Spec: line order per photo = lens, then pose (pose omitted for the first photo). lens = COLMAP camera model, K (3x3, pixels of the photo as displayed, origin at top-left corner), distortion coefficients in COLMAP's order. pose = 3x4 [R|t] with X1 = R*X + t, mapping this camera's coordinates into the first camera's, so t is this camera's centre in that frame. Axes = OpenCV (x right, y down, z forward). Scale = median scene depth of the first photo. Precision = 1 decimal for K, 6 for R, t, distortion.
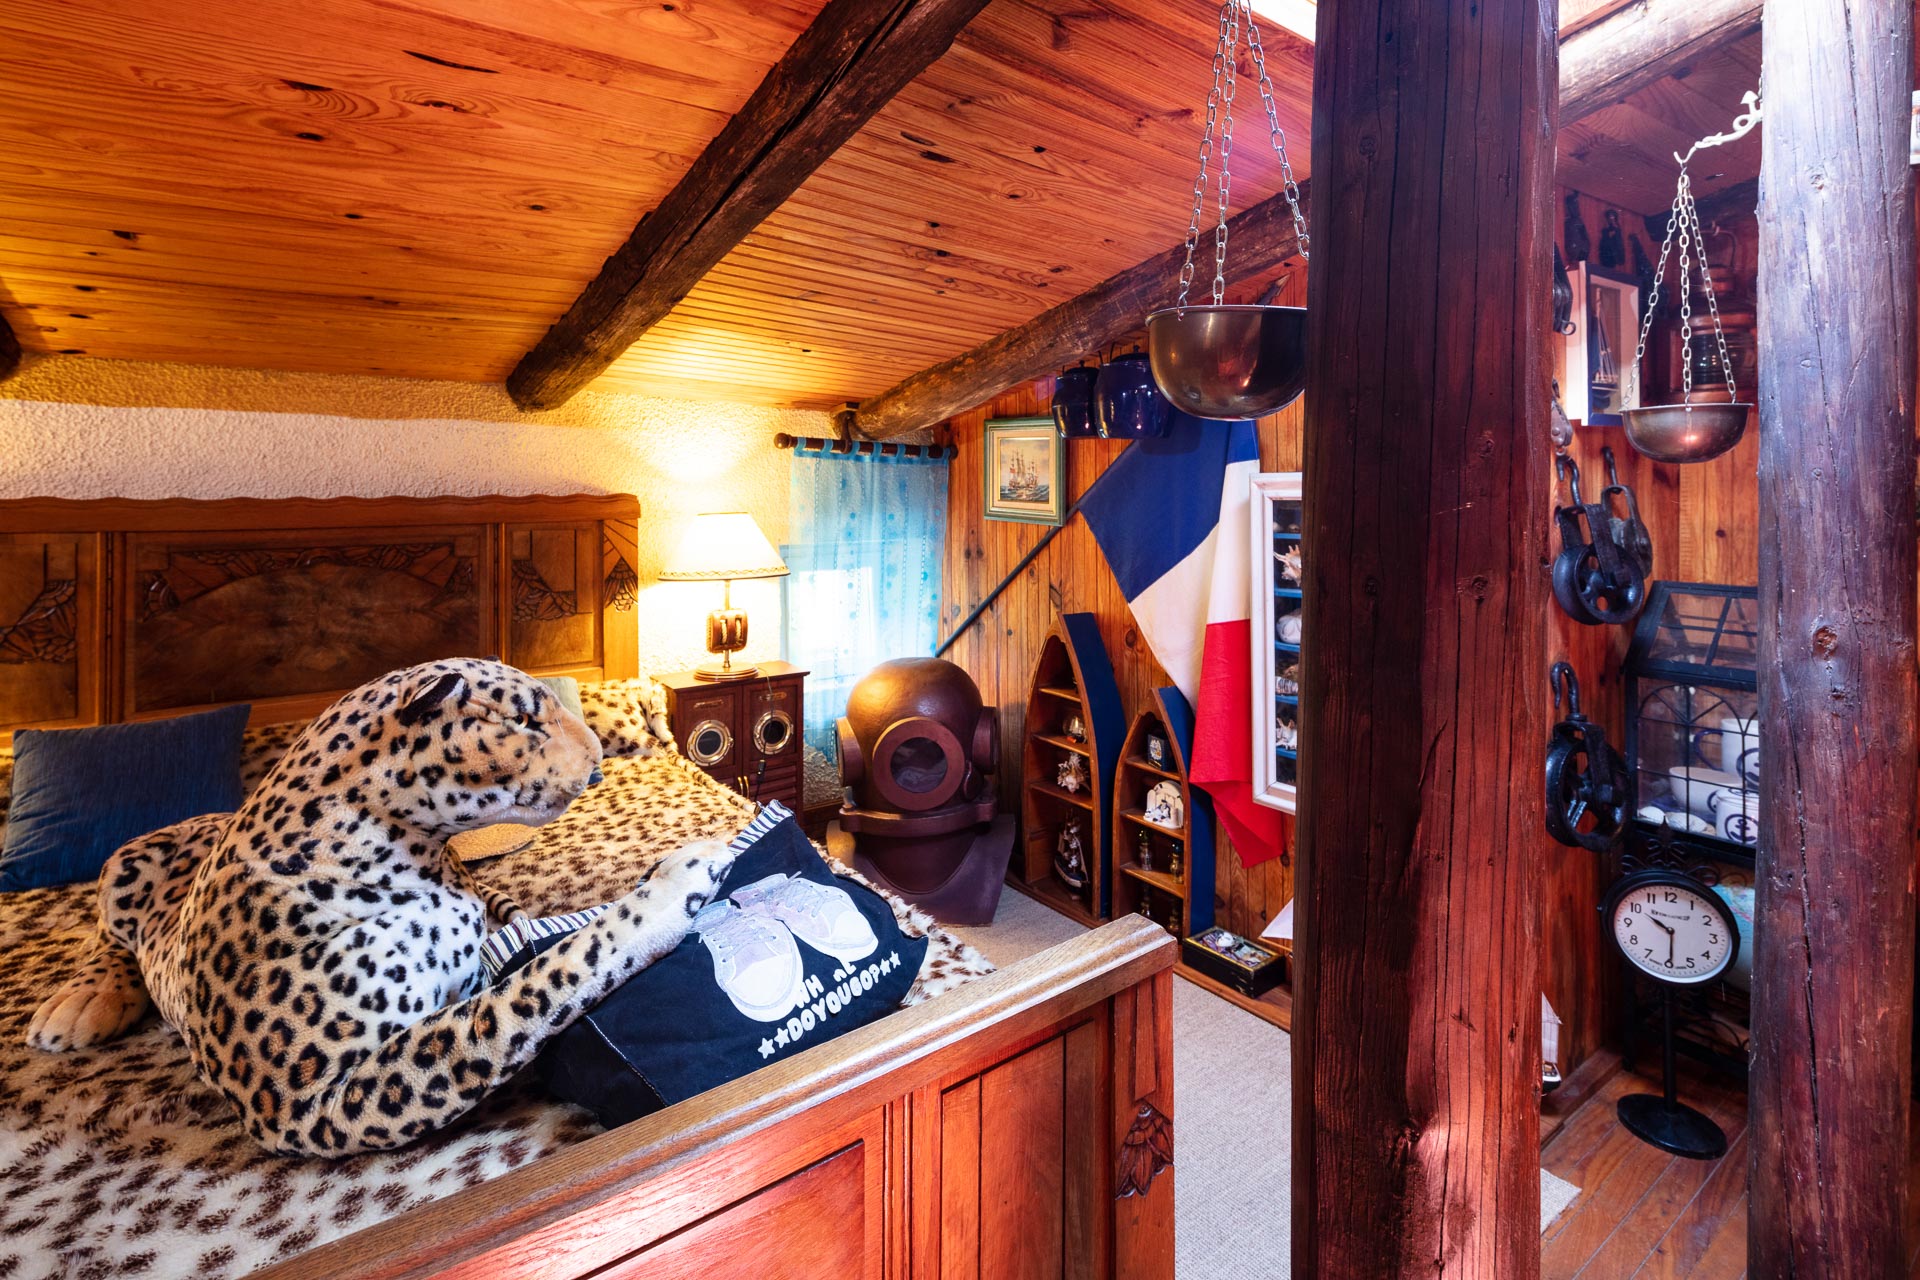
lens RADIAL K [[931.6, 0, 958.6], [0, 931.6, 485.7], [0, 0, 1]] dist [0.002192, -0.001399]
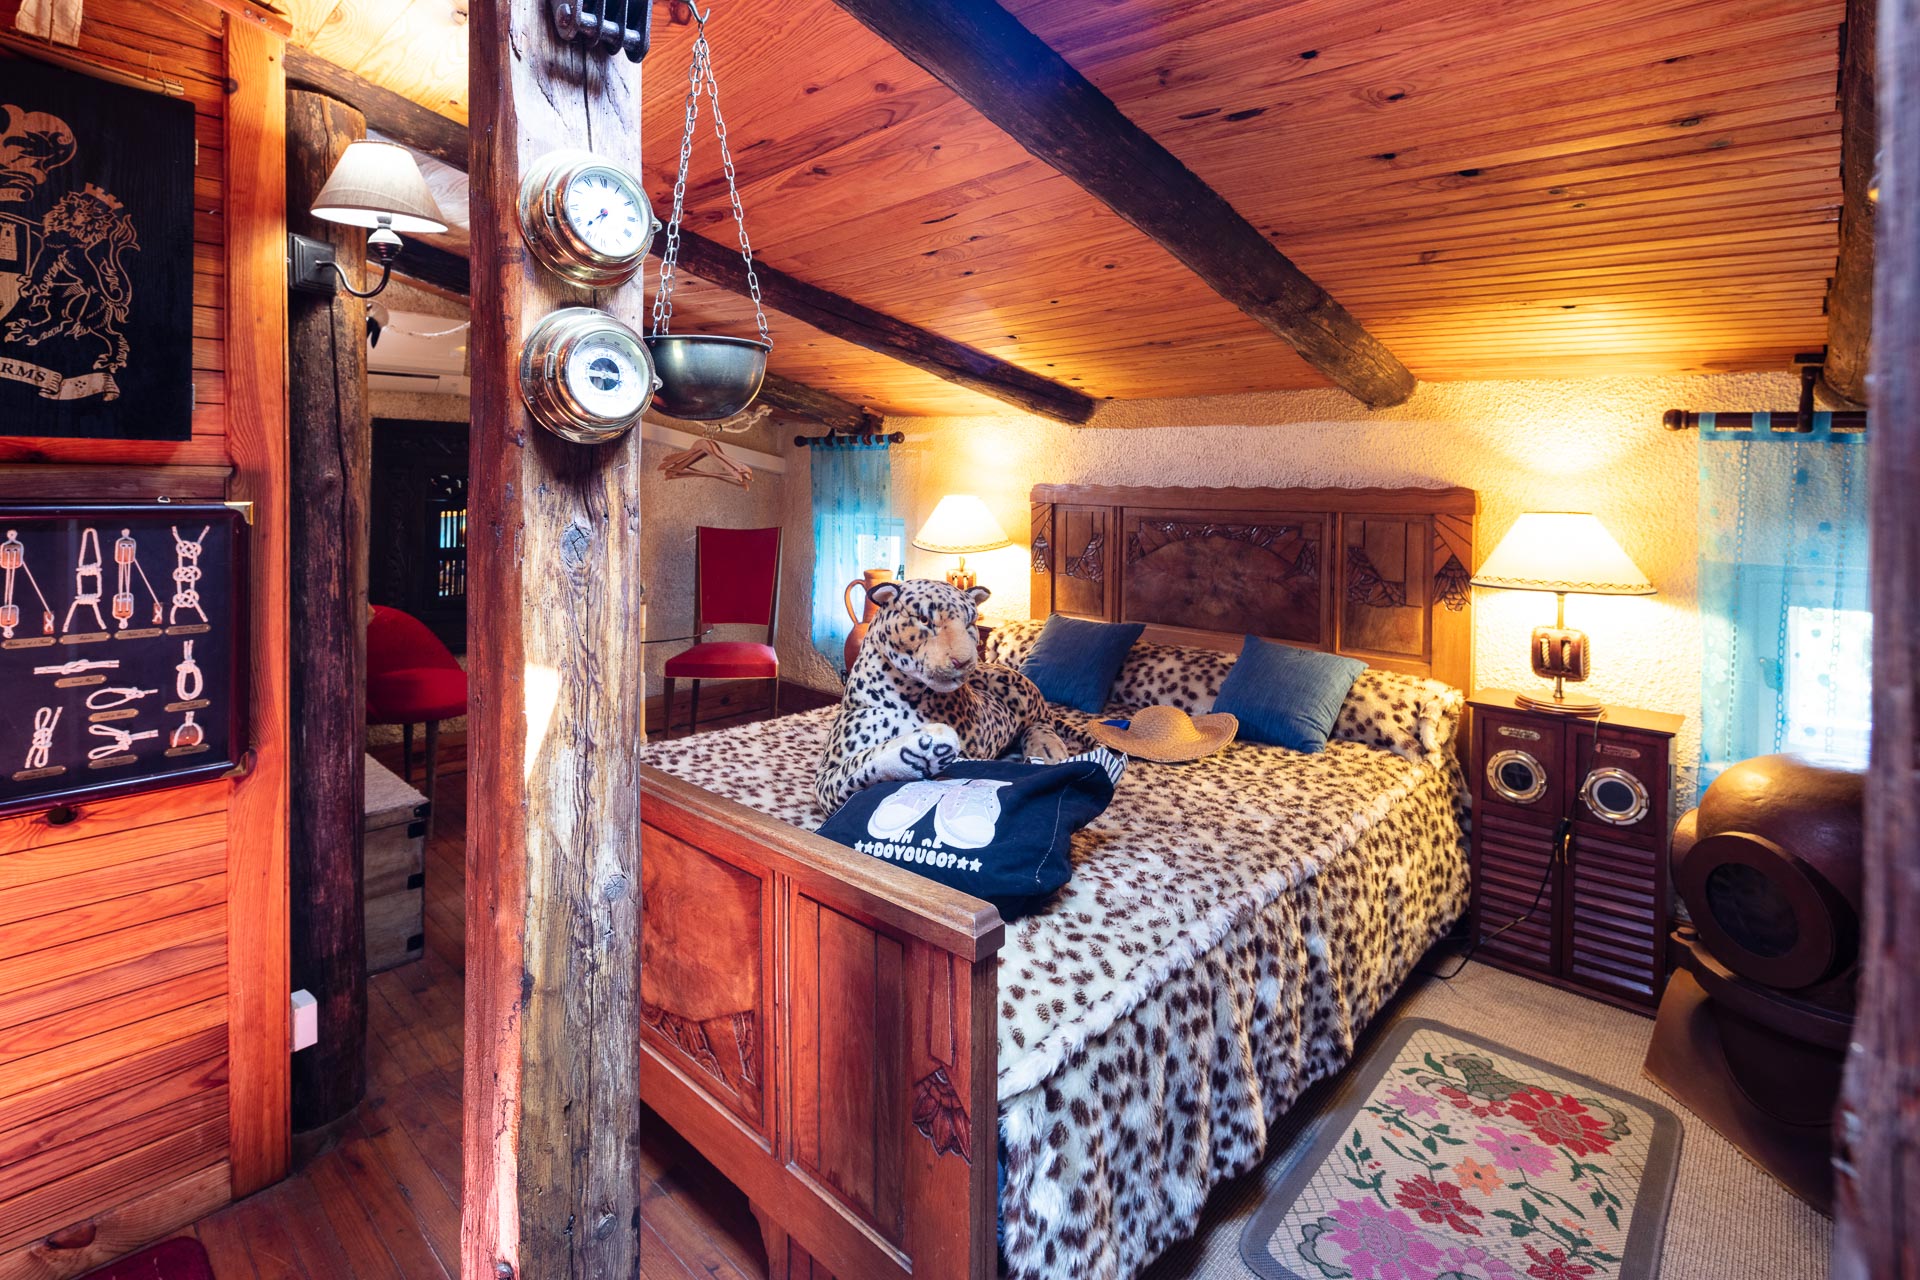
lens RADIAL K [[931.6, 0, 958.6], [0, 931.6, 485.7], [0, 0, 1]] dist [0.002192, -0.001399]
pose [[0.177183, 0.007454, -0.984150, 0.605639], [-0.005984, 0.999961, 0.006497, 0.004144], [0.984160, 0.004738, 0.177221, 0.413659]]
